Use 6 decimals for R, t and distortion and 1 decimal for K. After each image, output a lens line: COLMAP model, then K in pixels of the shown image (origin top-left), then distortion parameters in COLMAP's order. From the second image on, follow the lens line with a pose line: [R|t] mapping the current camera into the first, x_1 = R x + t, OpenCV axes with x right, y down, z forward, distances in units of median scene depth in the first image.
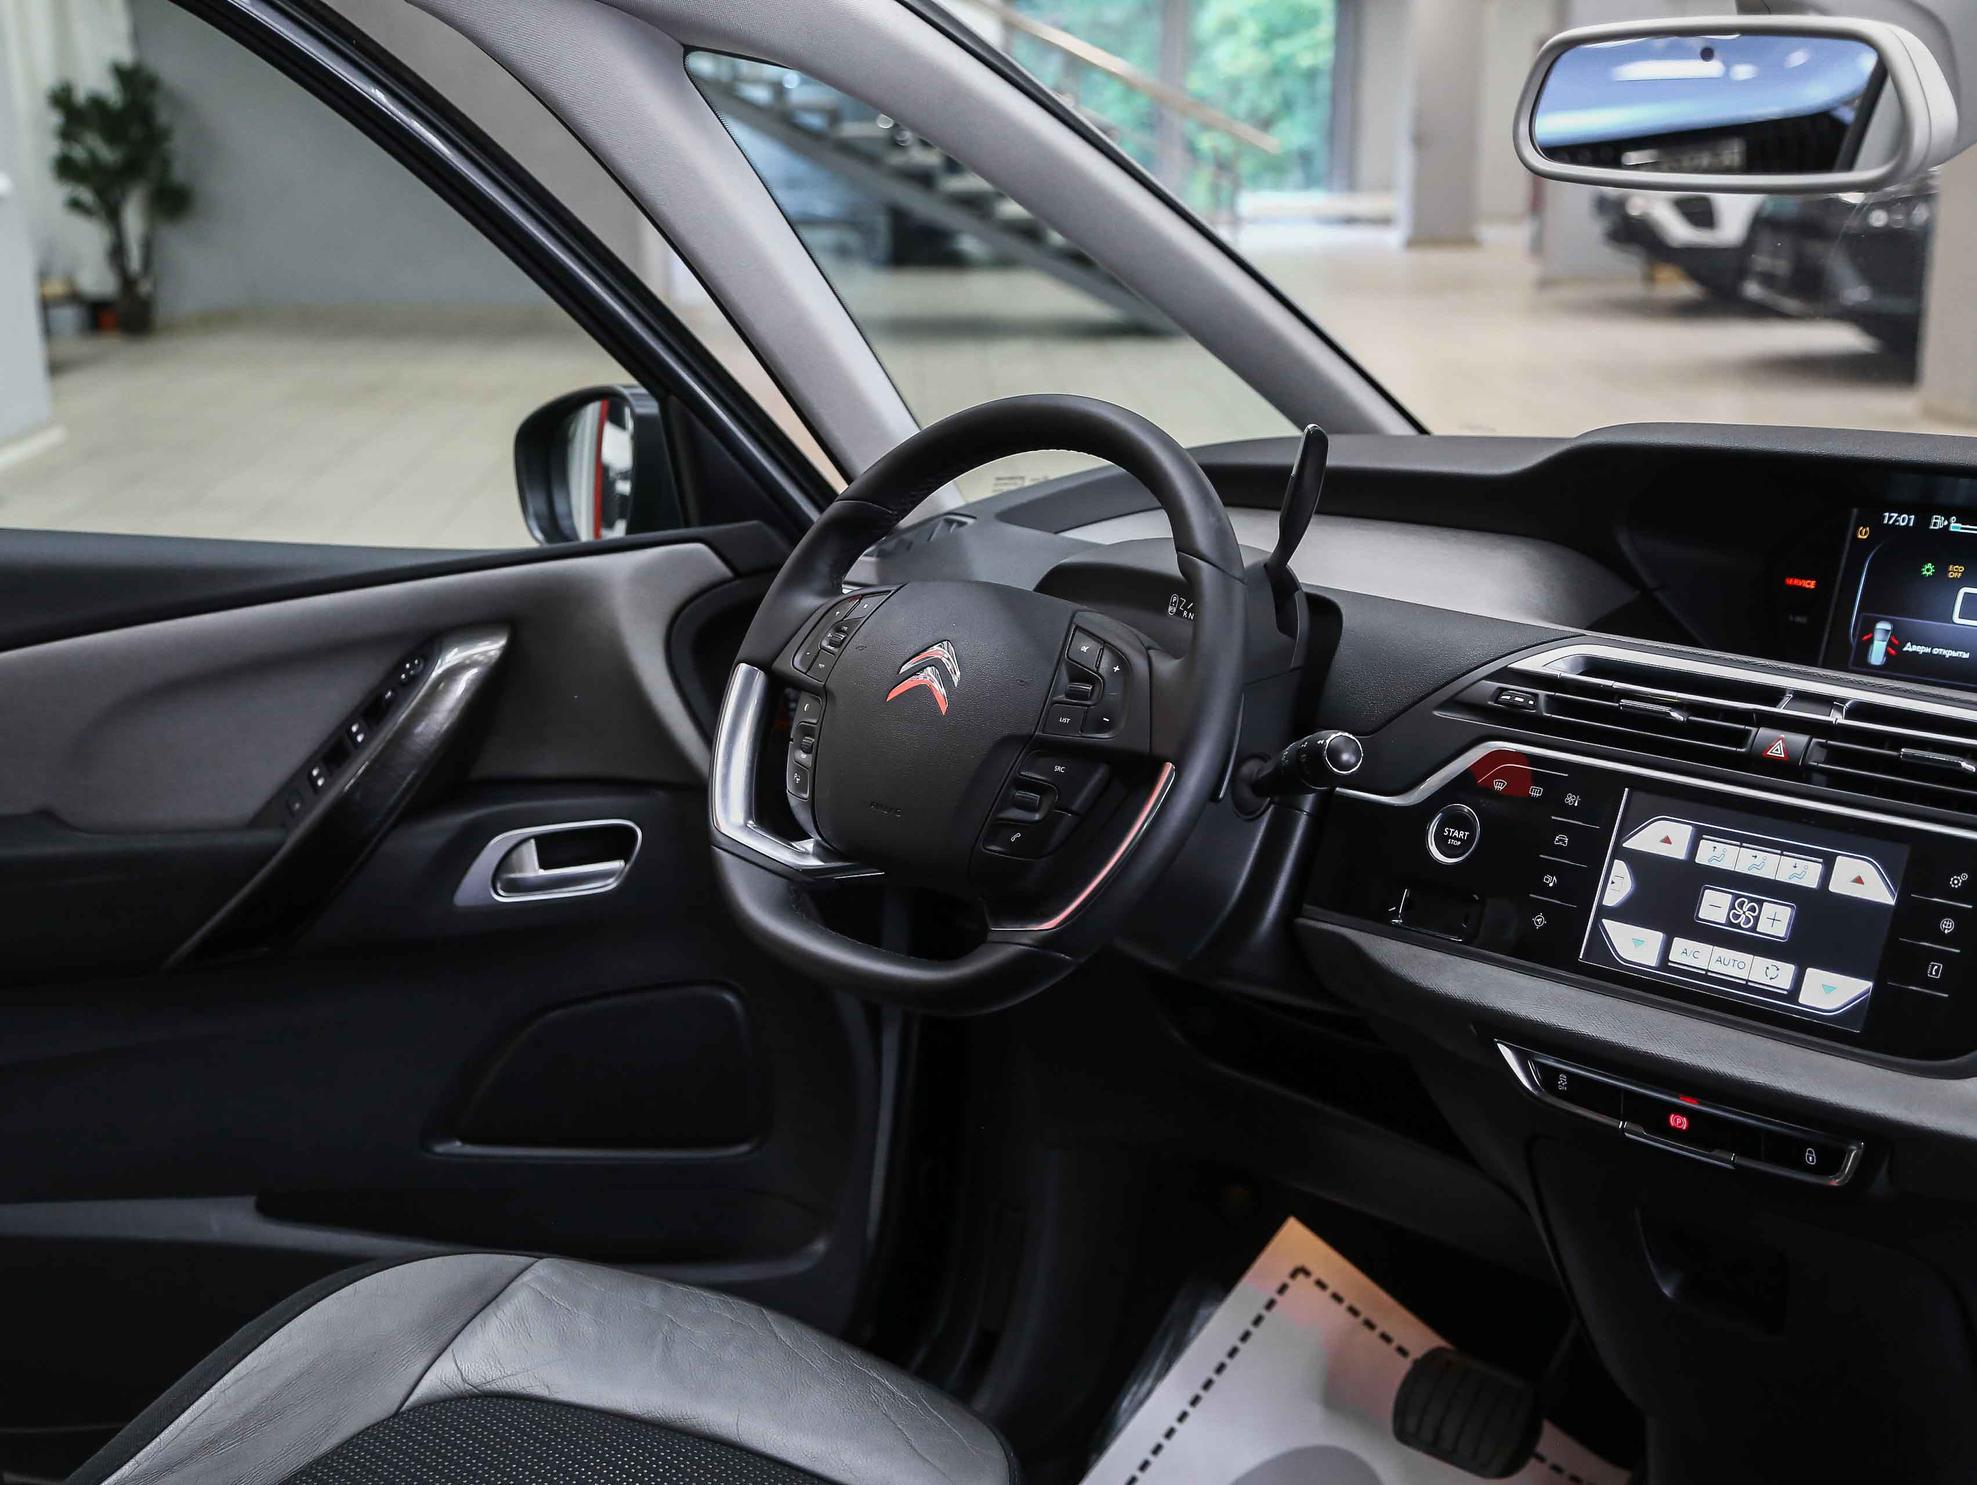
lens RADIAL K [[2802.3, 0, 983.9], [0, 2802.3, 753.4], [0, 0, 1]] dist [0.117084, 0.000000]
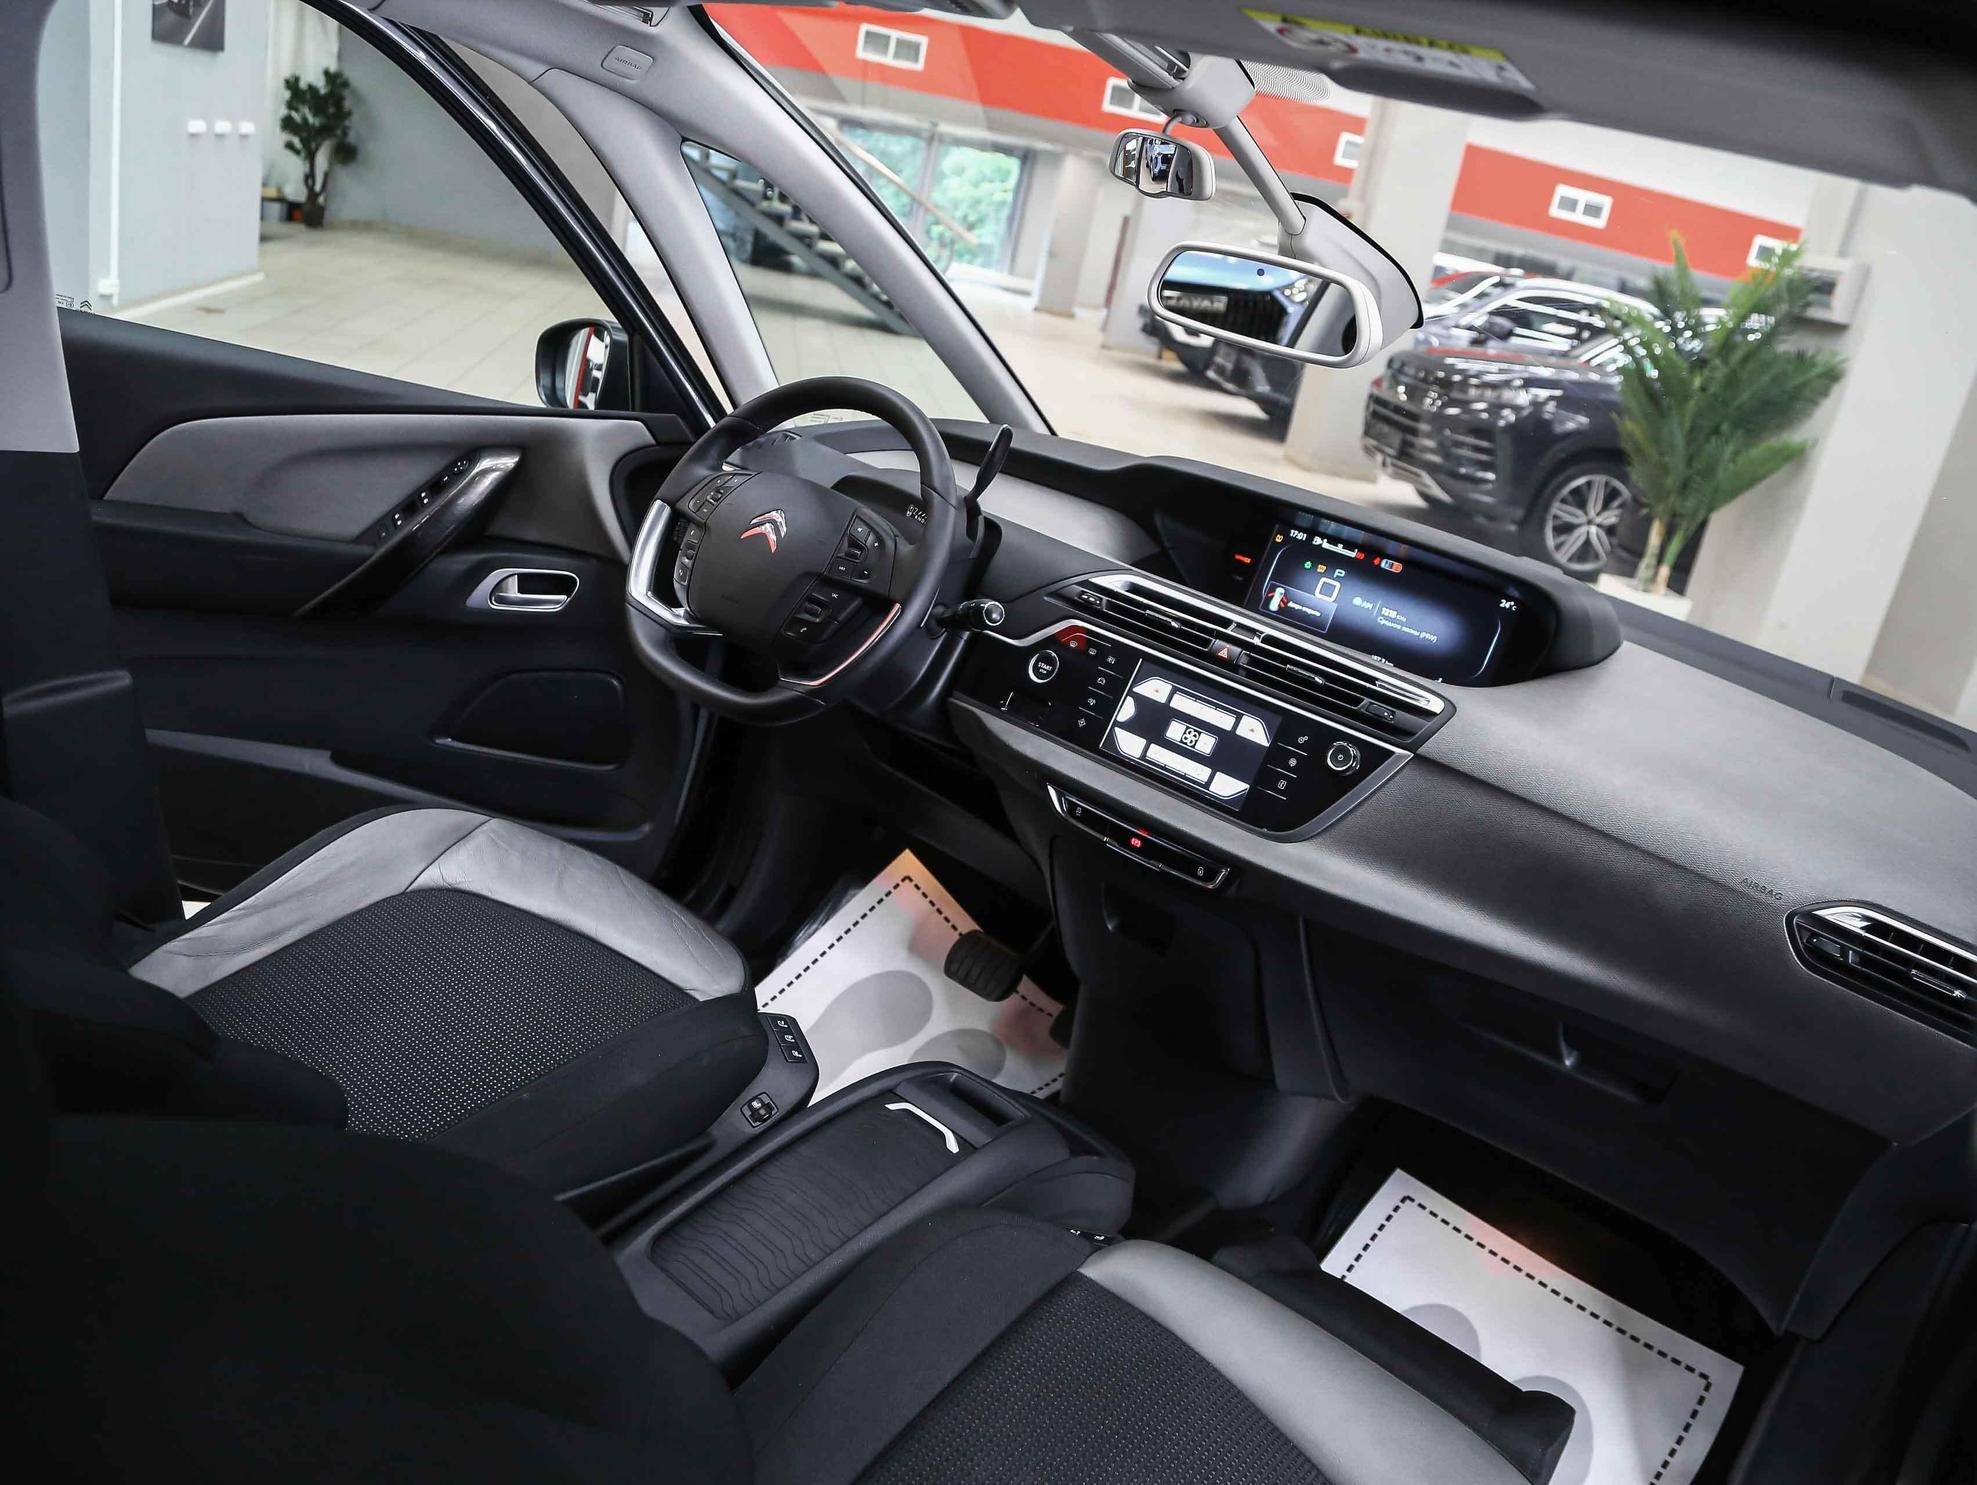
lens RADIAL K [[1545.2, 0, 985.8], [0, 1545.2, 755.6], [0, 0, 1]] dist [-0.108776, 0.025872]
pose [[0.973762, 0.153278, 0.168208, -0.024508], [-0.172917, 0.978884, 0.109019, -0.015802], [-0.147946, -0.135245, 0.979704, 0.027292]]
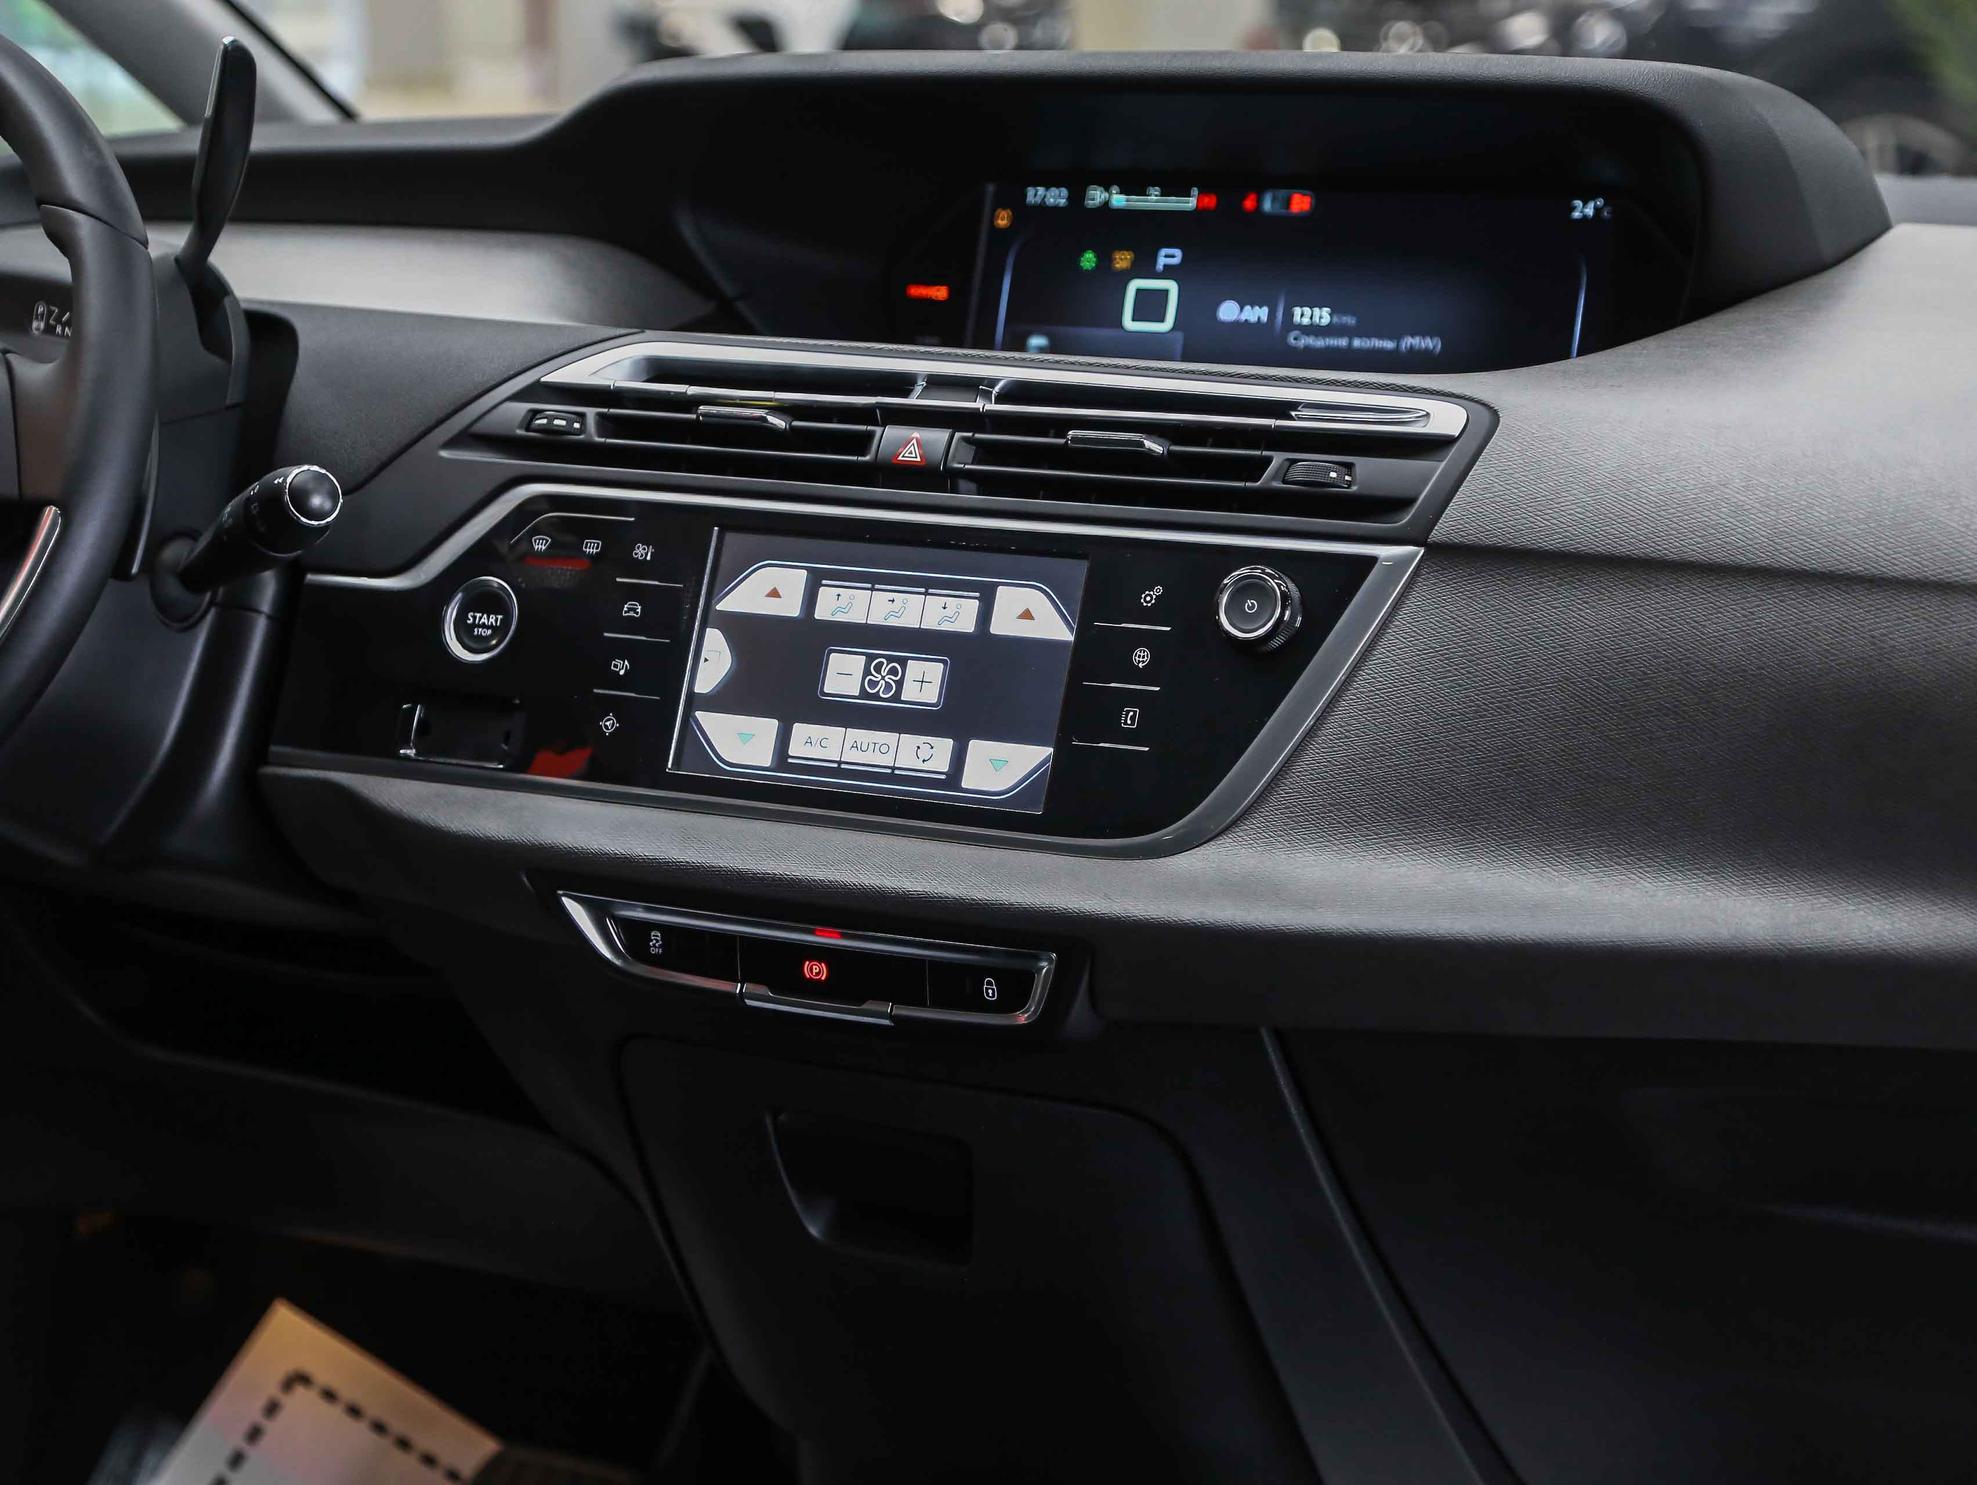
lens RADIAL K [[4124.2, 0, 978.9], [0, 4124.2, 748.9], [0, 0, 1]] dist [0.257768, 0.000000]
pose [[0.957080, -0.062403, 0.283025, -0.007143], [0.071203, 0.997243, -0.020903, 0.084219], [-0.280941, 0.040158, 0.958885, -0.018414]]
